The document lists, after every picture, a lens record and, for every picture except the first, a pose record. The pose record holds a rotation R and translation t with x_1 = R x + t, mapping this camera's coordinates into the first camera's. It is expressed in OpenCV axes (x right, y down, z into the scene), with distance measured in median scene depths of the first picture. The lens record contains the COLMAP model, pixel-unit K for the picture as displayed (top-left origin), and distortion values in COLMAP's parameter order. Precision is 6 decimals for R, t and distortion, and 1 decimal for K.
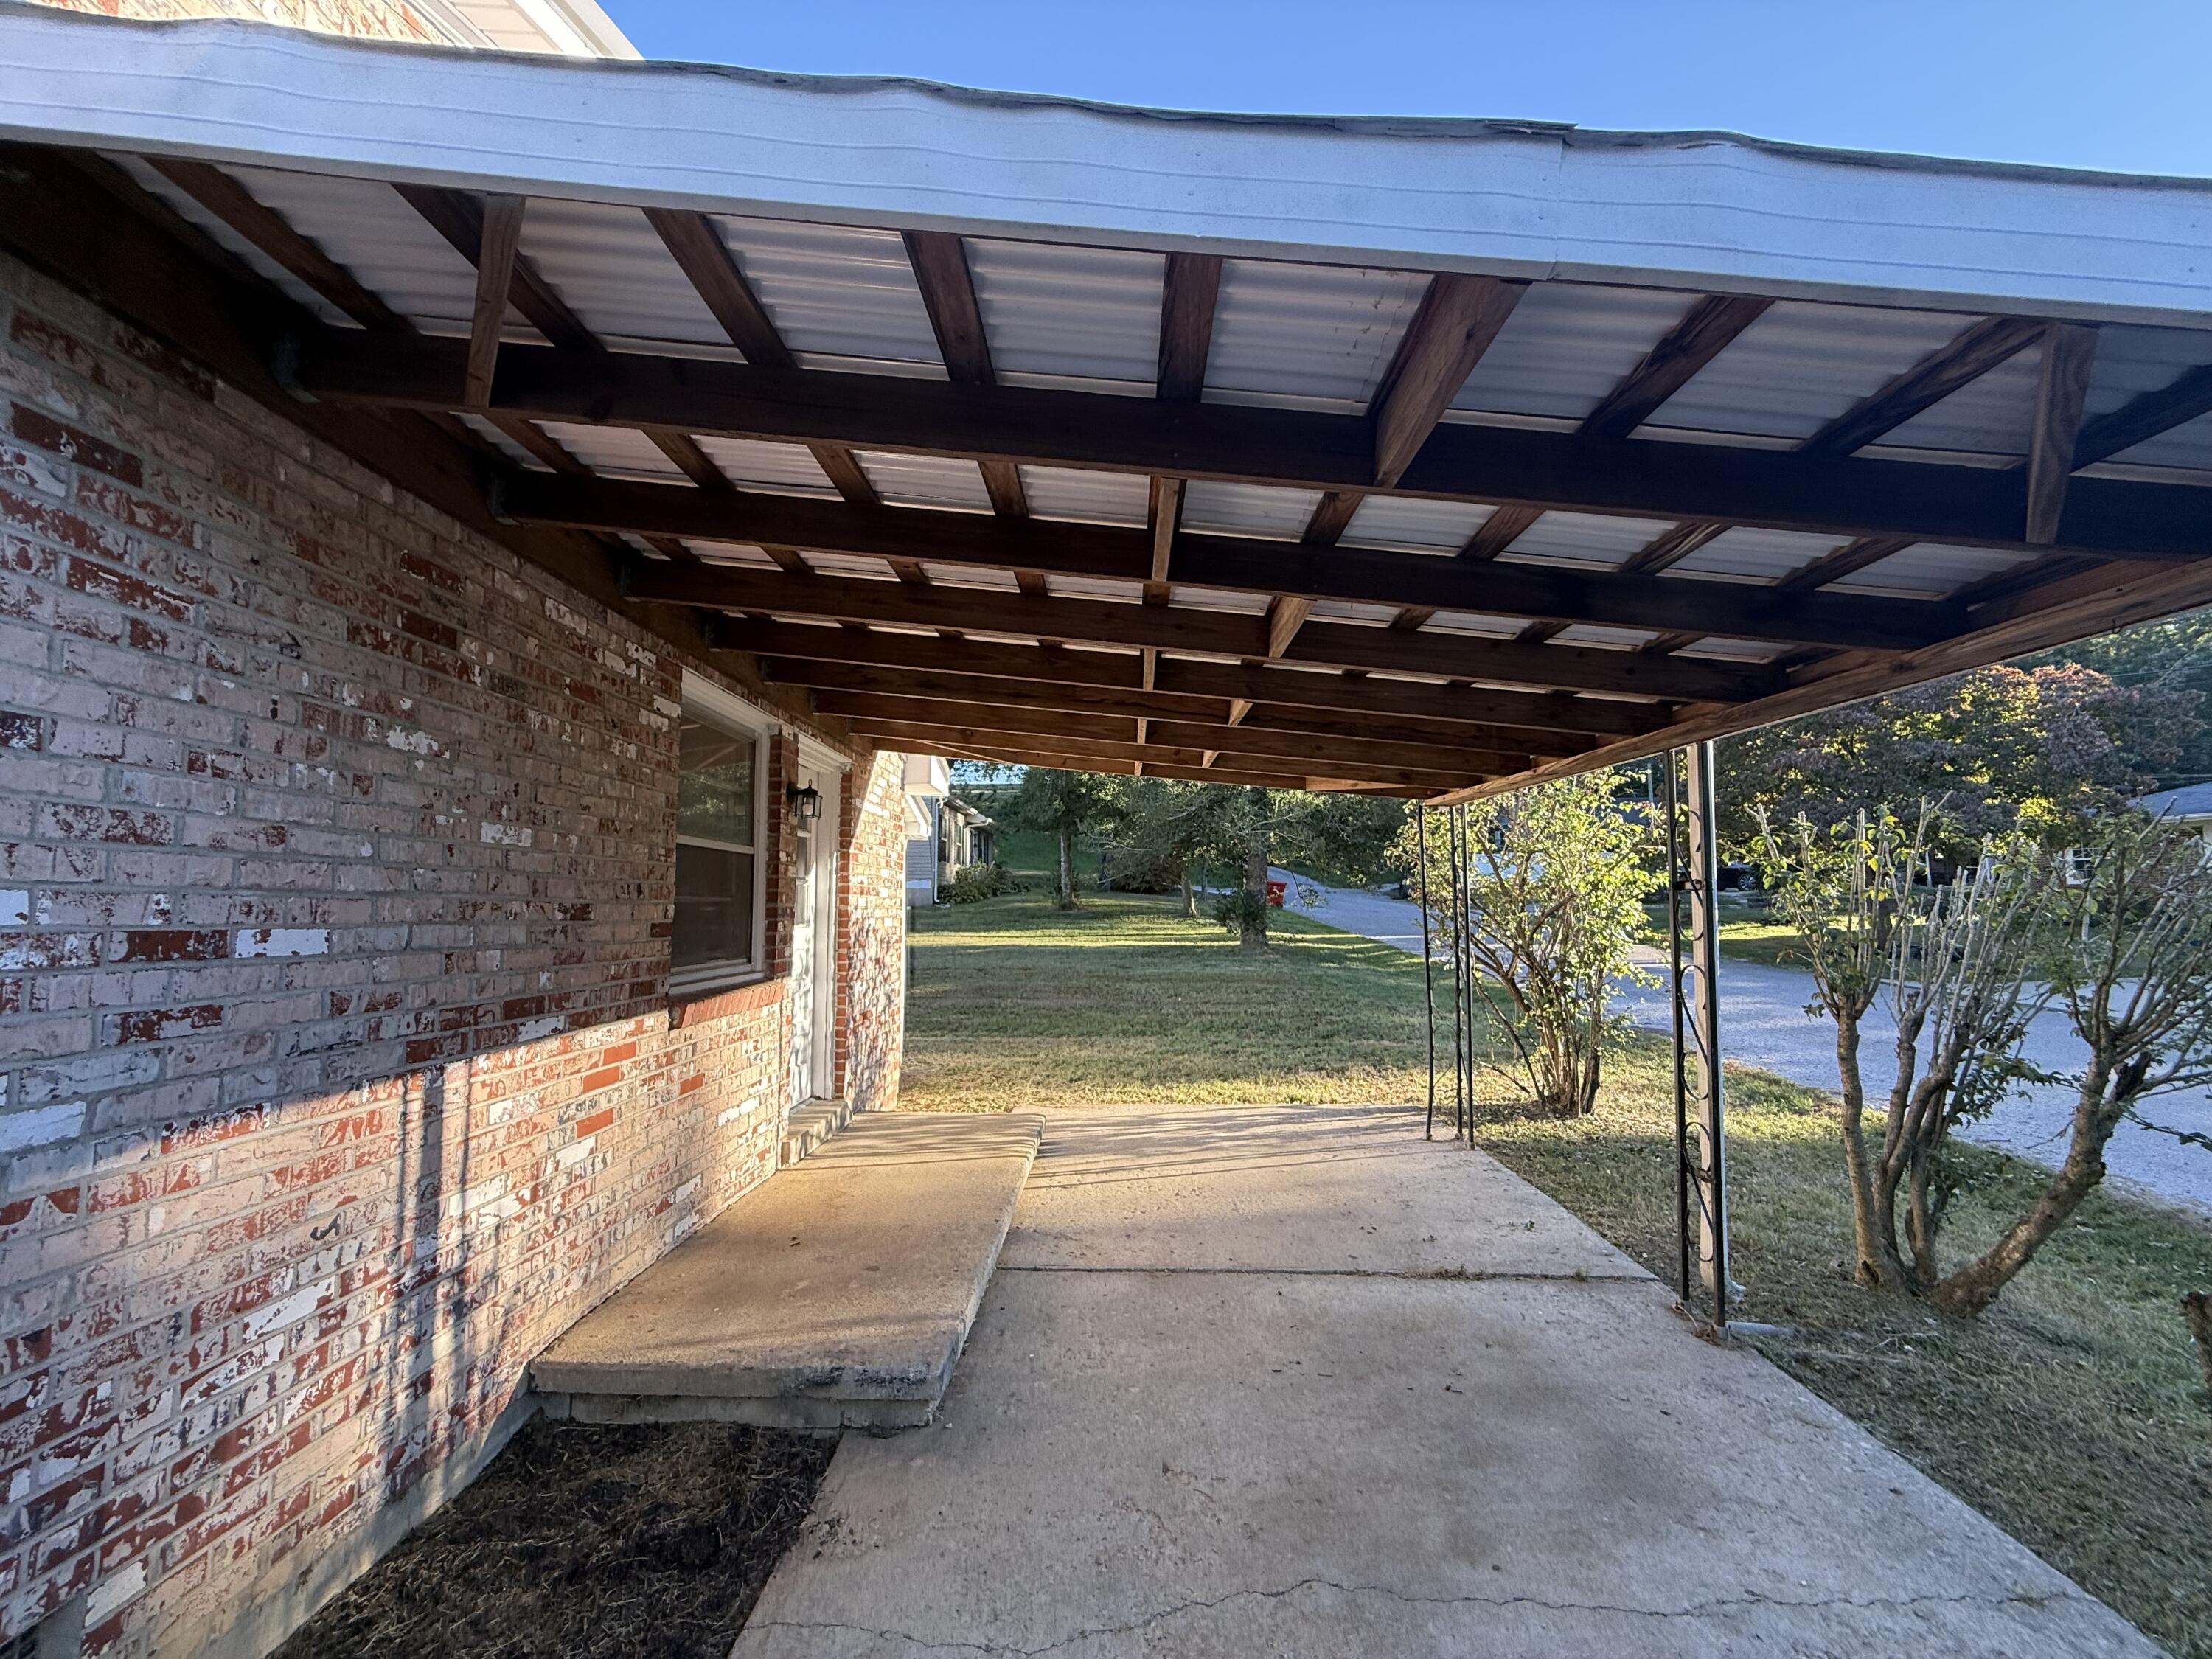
lens RADIAL K [[881.2, 0, 1100.3], [0, 881.2, 833.2], [0, 0, 1]] dist [-0.000184, 0.000251]
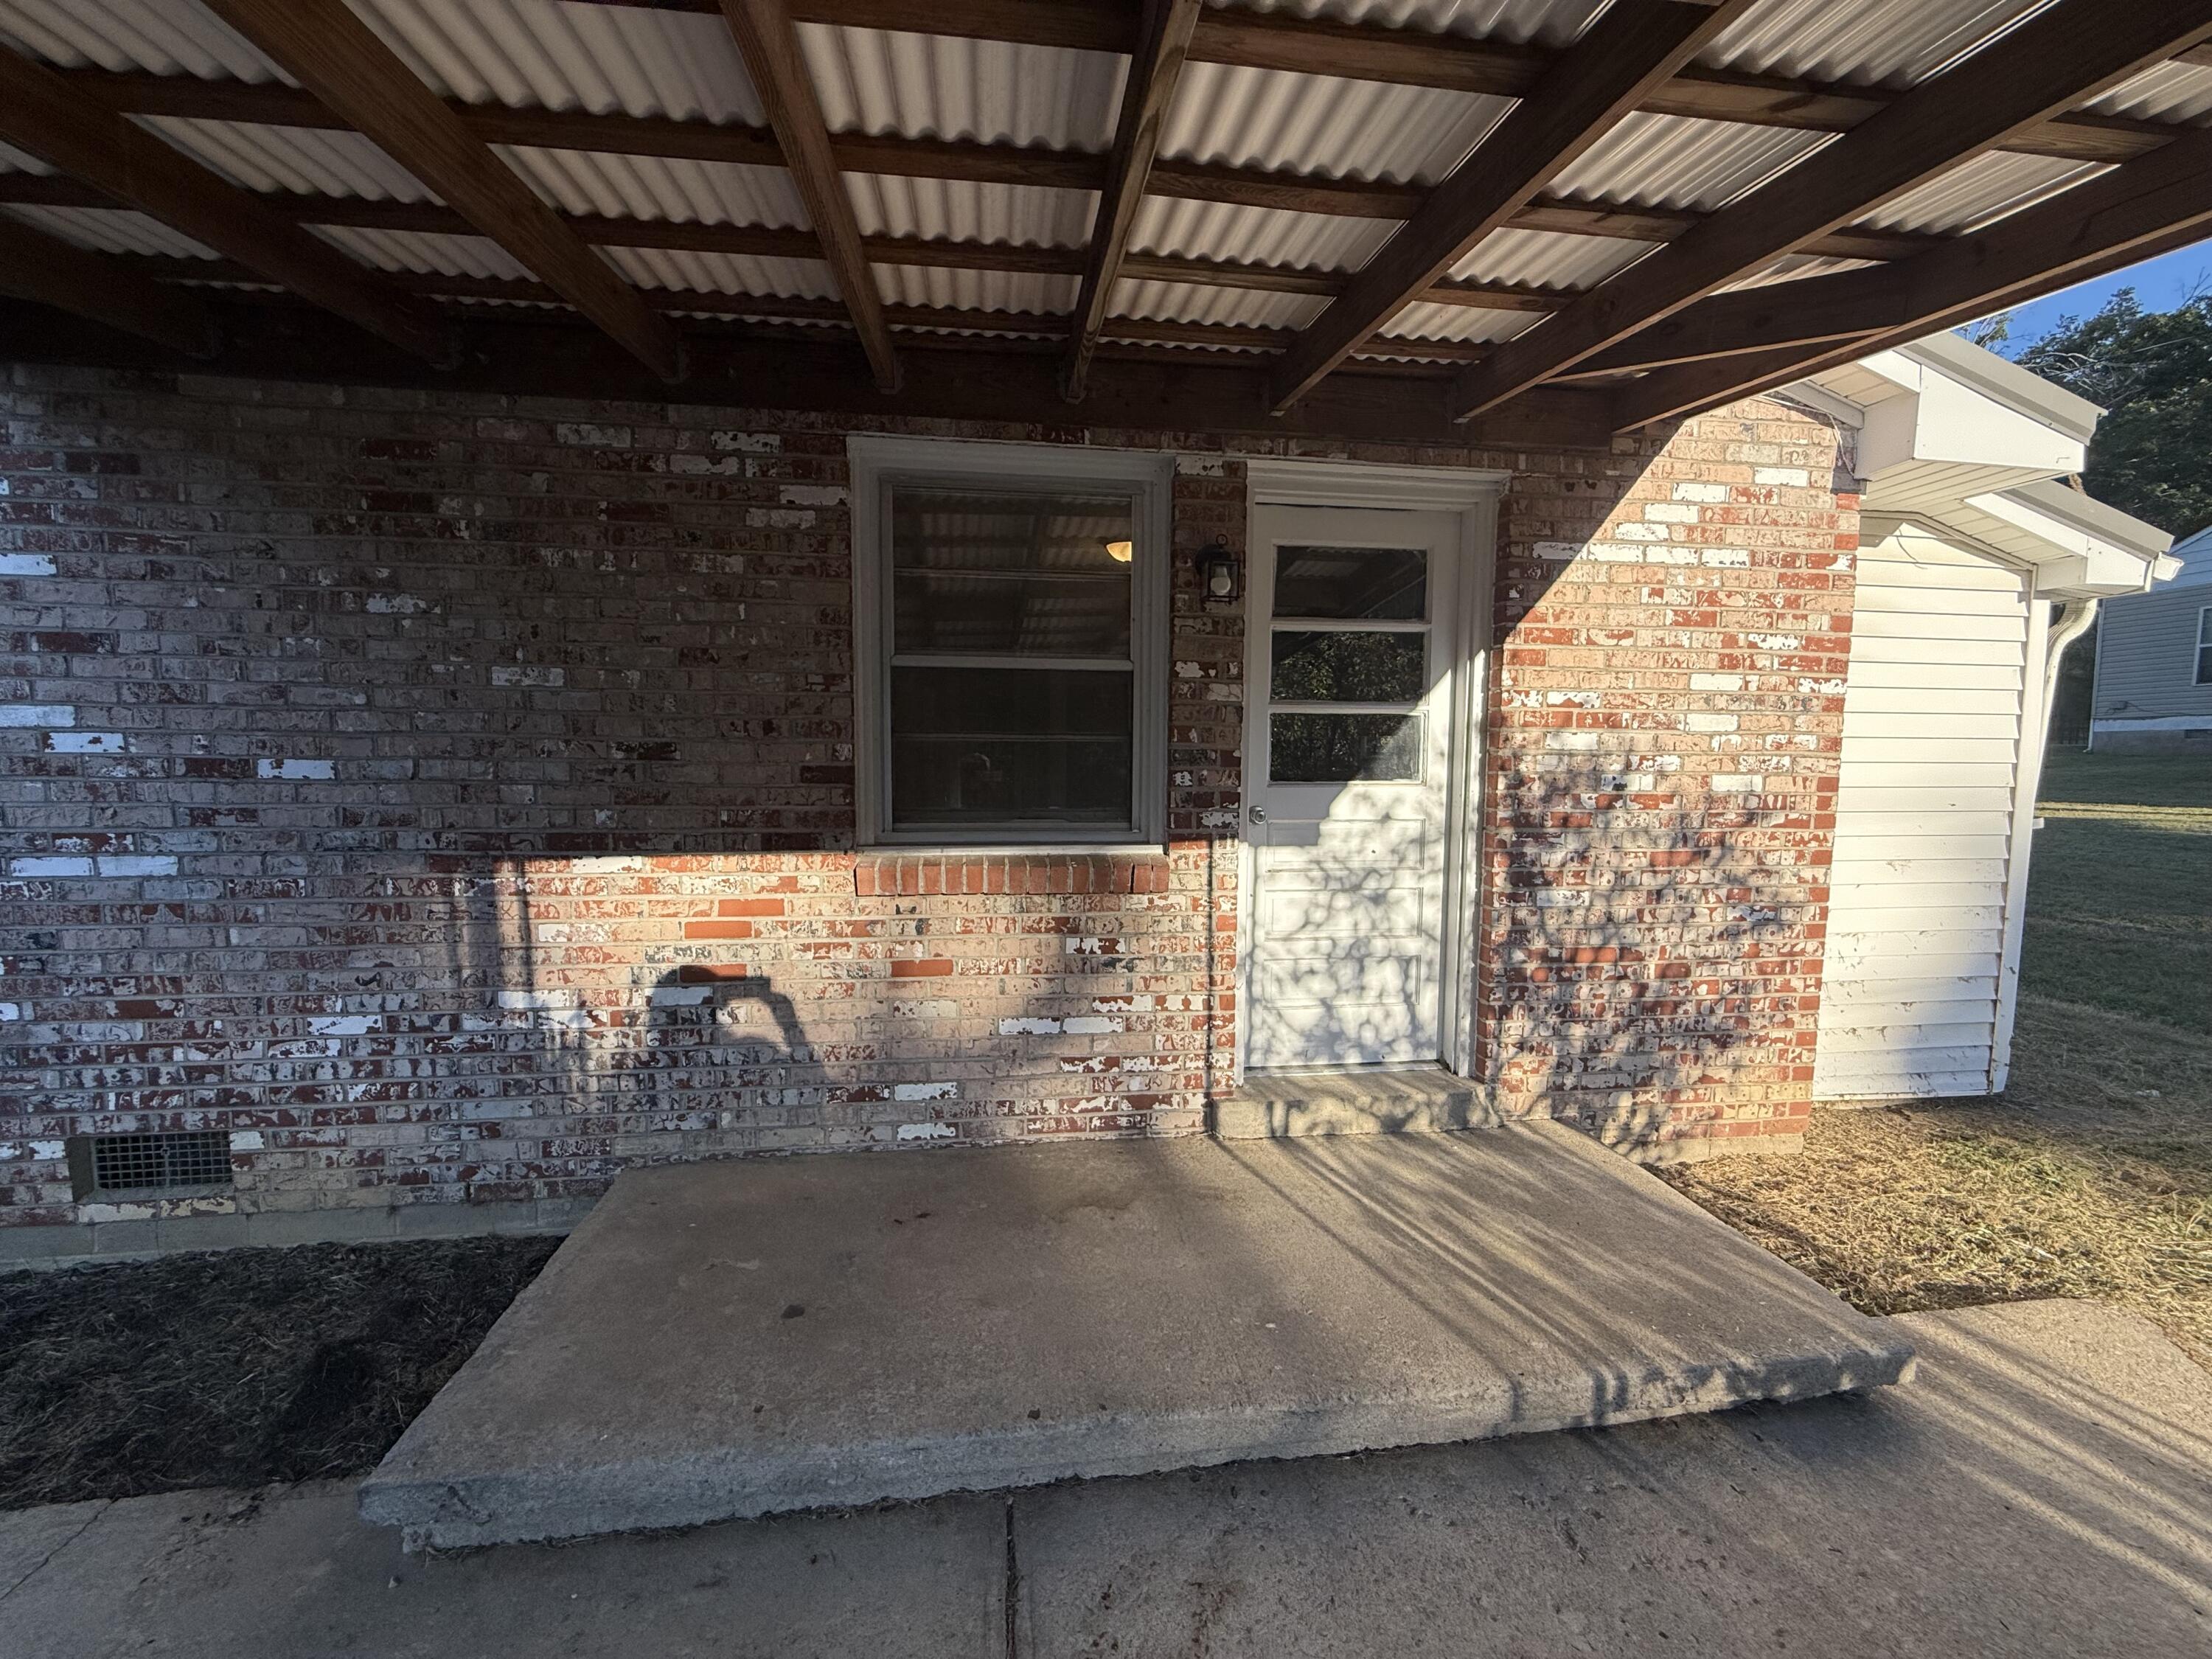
lens RADIAL K [[881.2, 0, 1100.3], [0, 881.2, 833.2], [0, 0, 1]] dist [-0.000184, 0.000251]
pose [[0.158659, 0.087726, -0.983428, 0.634076], [0.077419, 0.991873, 0.100969, 0.175158], [0.984293, -0.092156, 0.150578, 1.954674]]
